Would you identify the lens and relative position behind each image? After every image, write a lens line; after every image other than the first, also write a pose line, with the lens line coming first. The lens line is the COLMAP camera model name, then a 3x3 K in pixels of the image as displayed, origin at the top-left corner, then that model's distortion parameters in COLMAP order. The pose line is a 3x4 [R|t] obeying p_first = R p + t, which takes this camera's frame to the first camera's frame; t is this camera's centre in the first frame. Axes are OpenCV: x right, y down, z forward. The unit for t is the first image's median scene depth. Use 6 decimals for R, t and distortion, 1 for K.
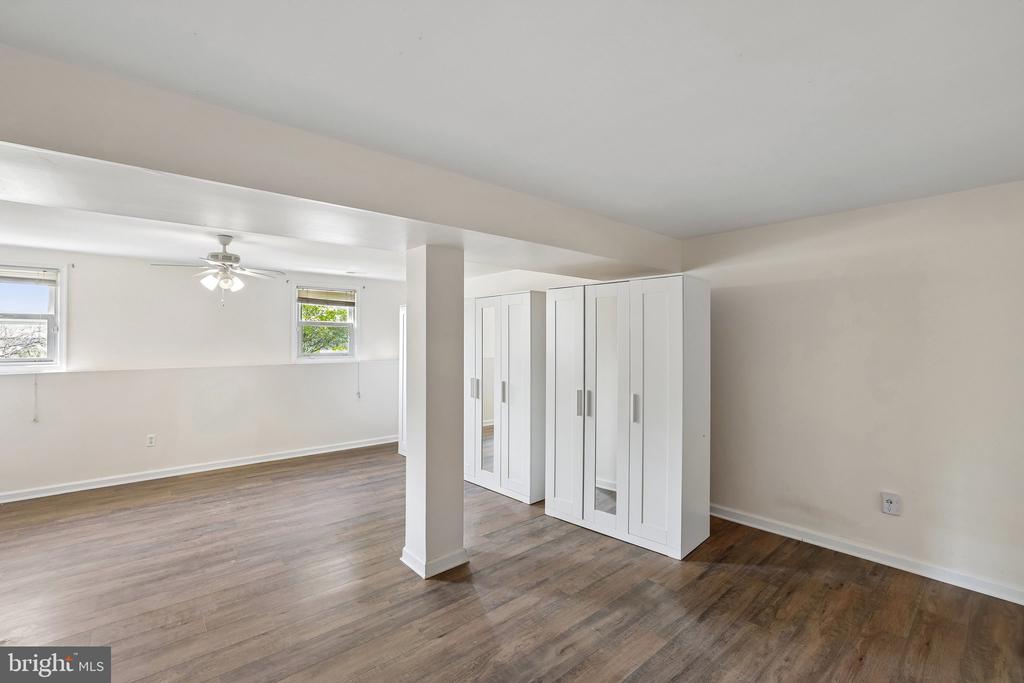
lens RADIAL K [[442.2, 0, 512.0], [0, 442.2, 341.5], [0, 0, 1]] dist [-0.056331, 0.013746]
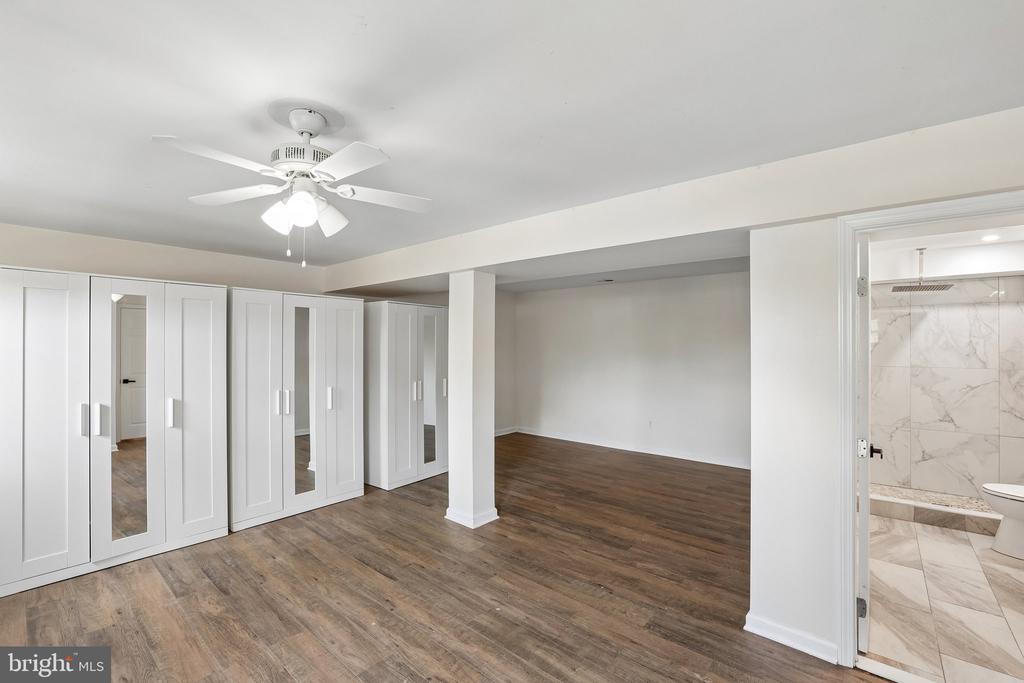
lens RADIAL K [[444.3, 0, 512.0], [0, 444.3, 341.5], [0, 0, 1]] dist [-0.047815, 0.007420]
pose [[-0.157214, 0.010511, 0.987509, -1.041451], [-0.008541, 0.999891, -0.012002, -0.000457], [-0.987528, -0.010321, -0.157107, 0.769689]]
